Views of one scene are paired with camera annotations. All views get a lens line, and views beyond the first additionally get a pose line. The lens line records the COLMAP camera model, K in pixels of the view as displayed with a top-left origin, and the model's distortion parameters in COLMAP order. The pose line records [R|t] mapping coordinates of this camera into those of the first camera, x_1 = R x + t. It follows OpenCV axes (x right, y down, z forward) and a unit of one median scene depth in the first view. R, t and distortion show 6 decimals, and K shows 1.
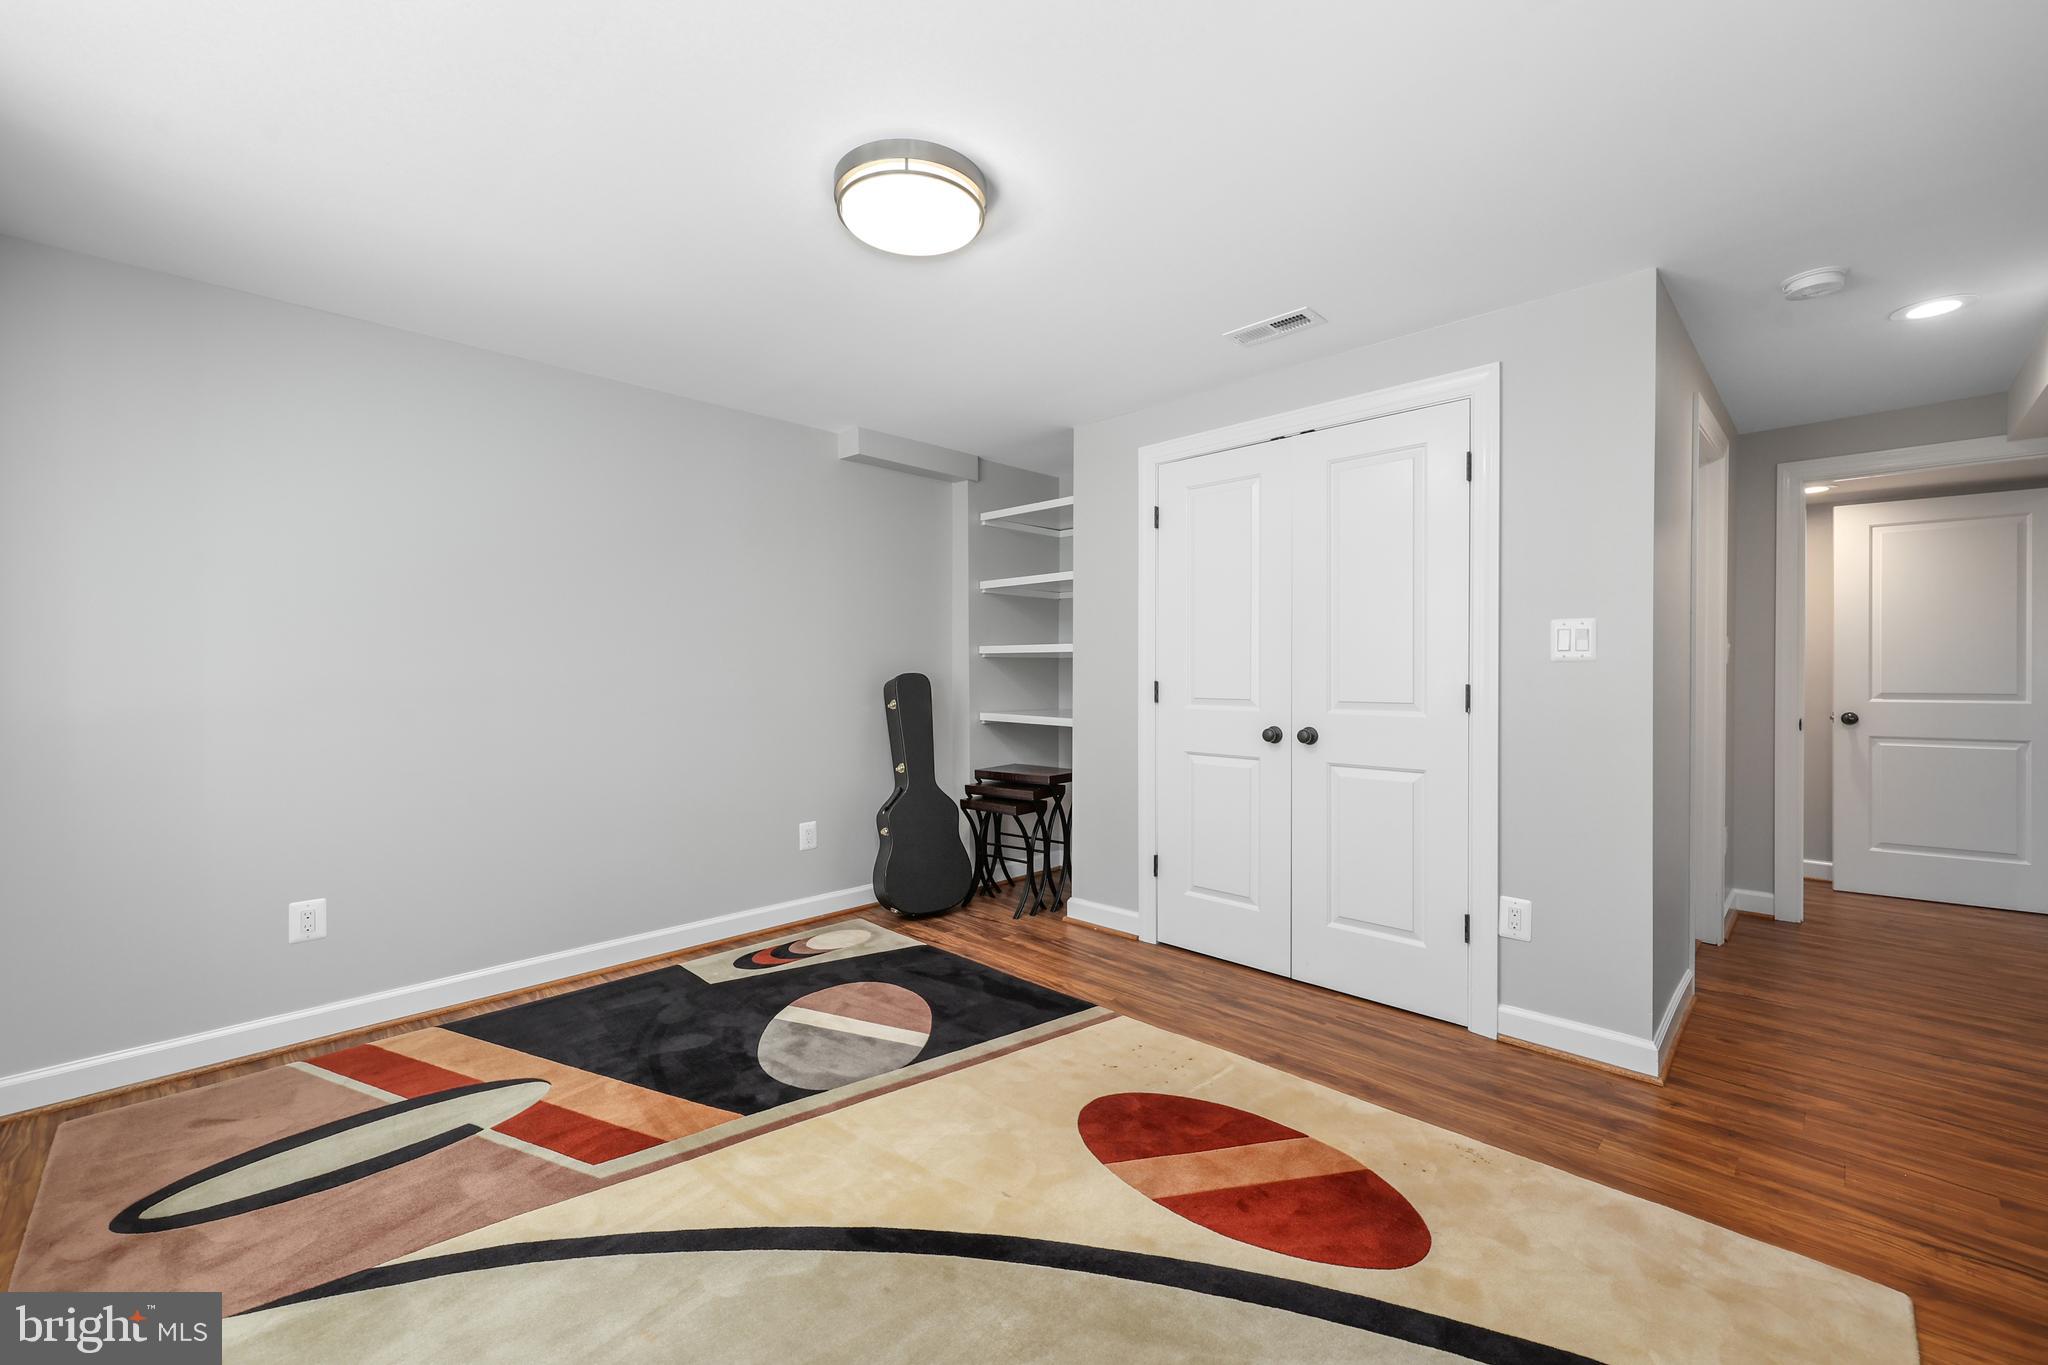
lens RADIAL K [[834.6, 0, 1026.2], [0, 834.6, 662.9], [0, 0, 1]] dist [0.001620, 0.000223]
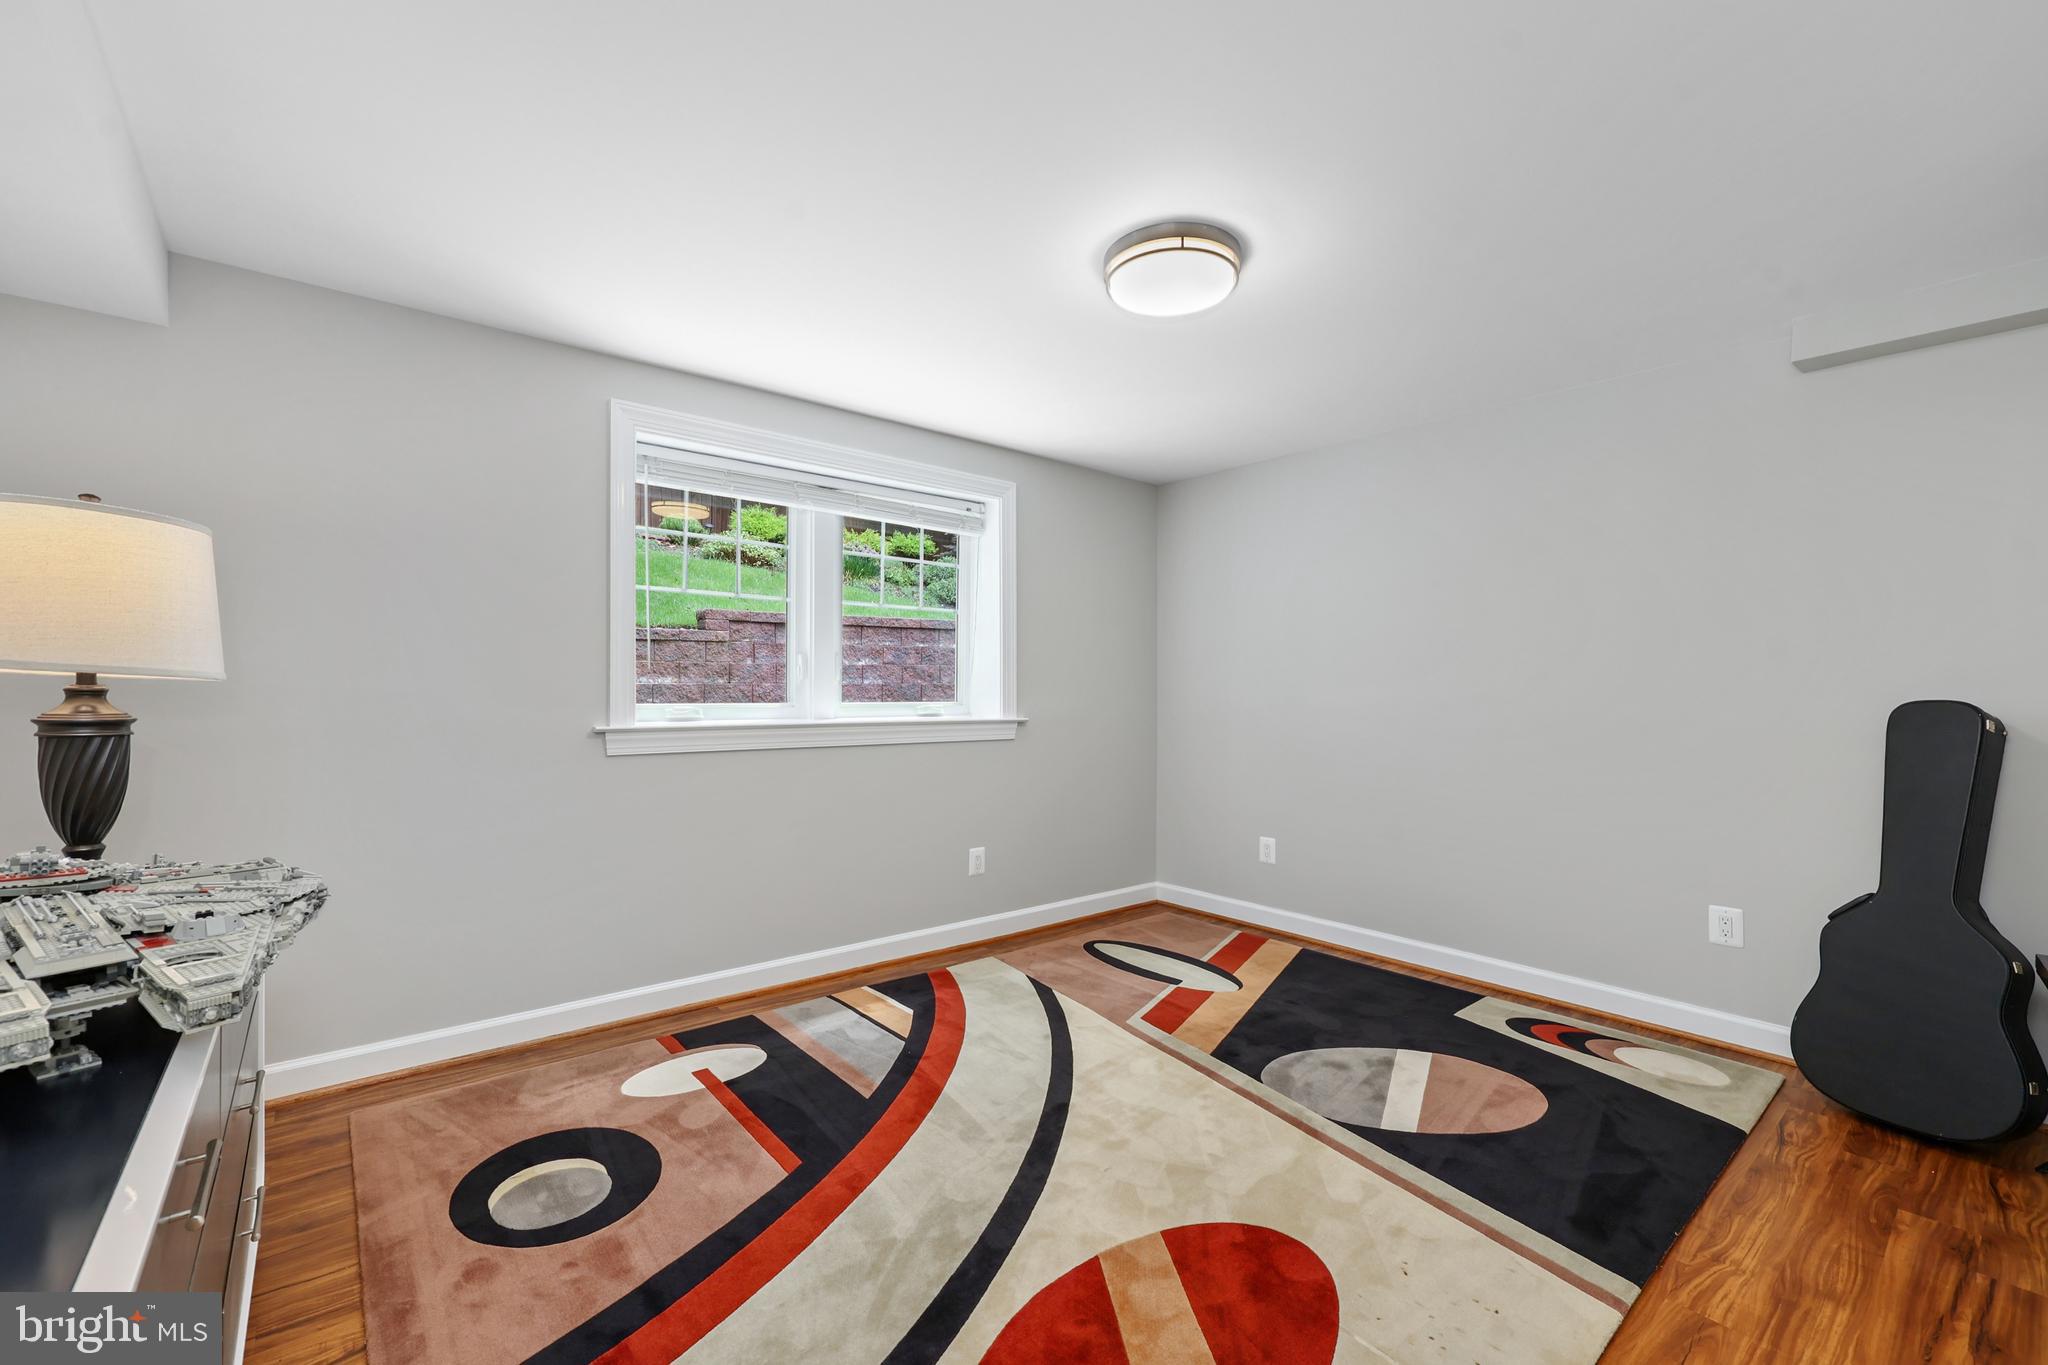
lens RADIAL K [[854.7, 0, 1027.6], [0, 854.7, 696.3], [0, 0, 1]] dist [0.000732, 0.000143]
pose [[-0.092933, 0.008856, -0.995633, 0.740634], [-0.000241, 0.999960, 0.008917, 0.006857], [0.995672, 0.001069, -0.092928, 0.680255]]
